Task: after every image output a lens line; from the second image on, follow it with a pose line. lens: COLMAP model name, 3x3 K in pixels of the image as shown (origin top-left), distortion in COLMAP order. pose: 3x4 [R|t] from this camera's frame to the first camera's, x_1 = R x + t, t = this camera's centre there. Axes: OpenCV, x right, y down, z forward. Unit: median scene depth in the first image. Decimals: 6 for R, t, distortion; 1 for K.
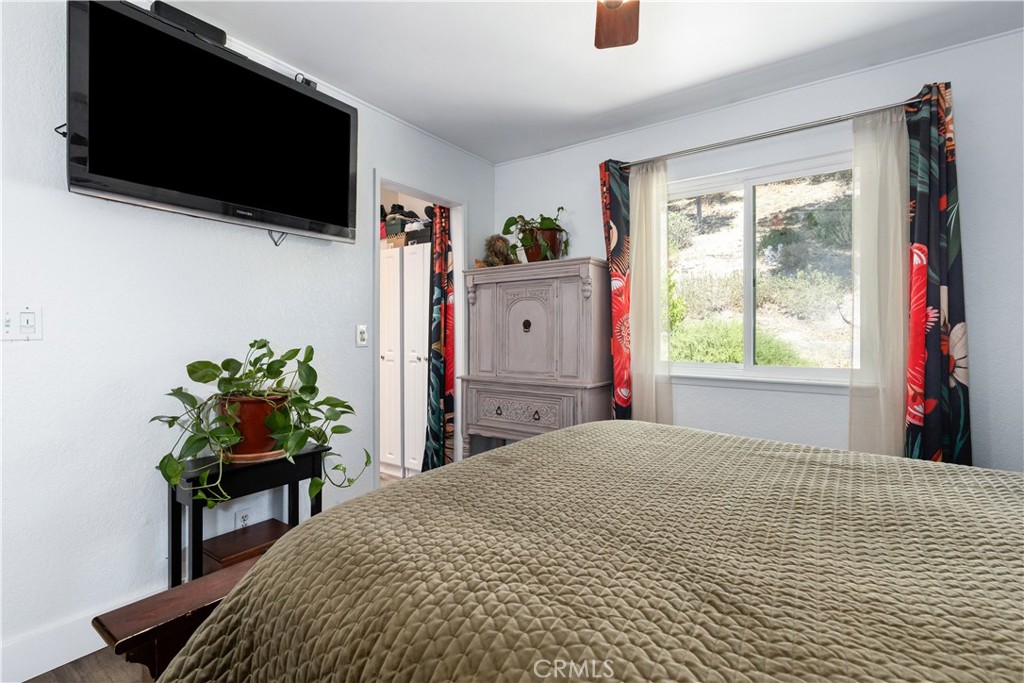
lens RADIAL K [[469.3, 0, 513.0], [0, 469.3, 336.1], [0, 0, 1]] dist [0.000558, 0.000145]
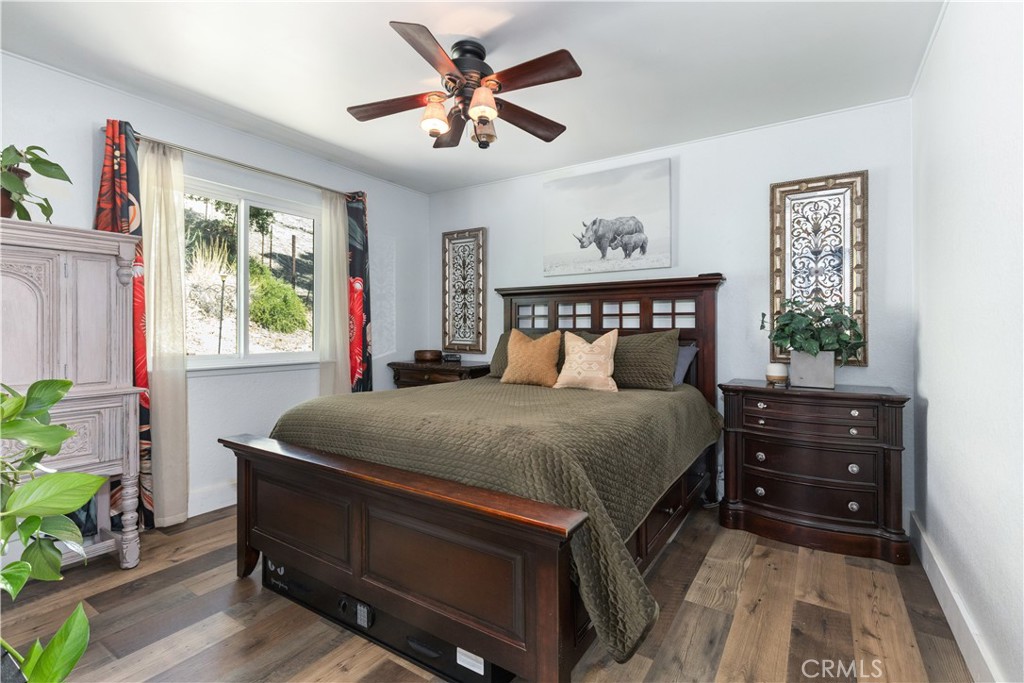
lens RADIAL K [[469.3, 0, 513.2], [0, 469.3, 332.6], [0, 0, 1]] dist [0.000558, 0.000145]
pose [[-0.040312, -0.009940, 0.999138, -0.916405], [0.008041, 0.999915, 0.010272, 0.000168], [-0.999155, 0.008448, -0.040229, 0.461010]]
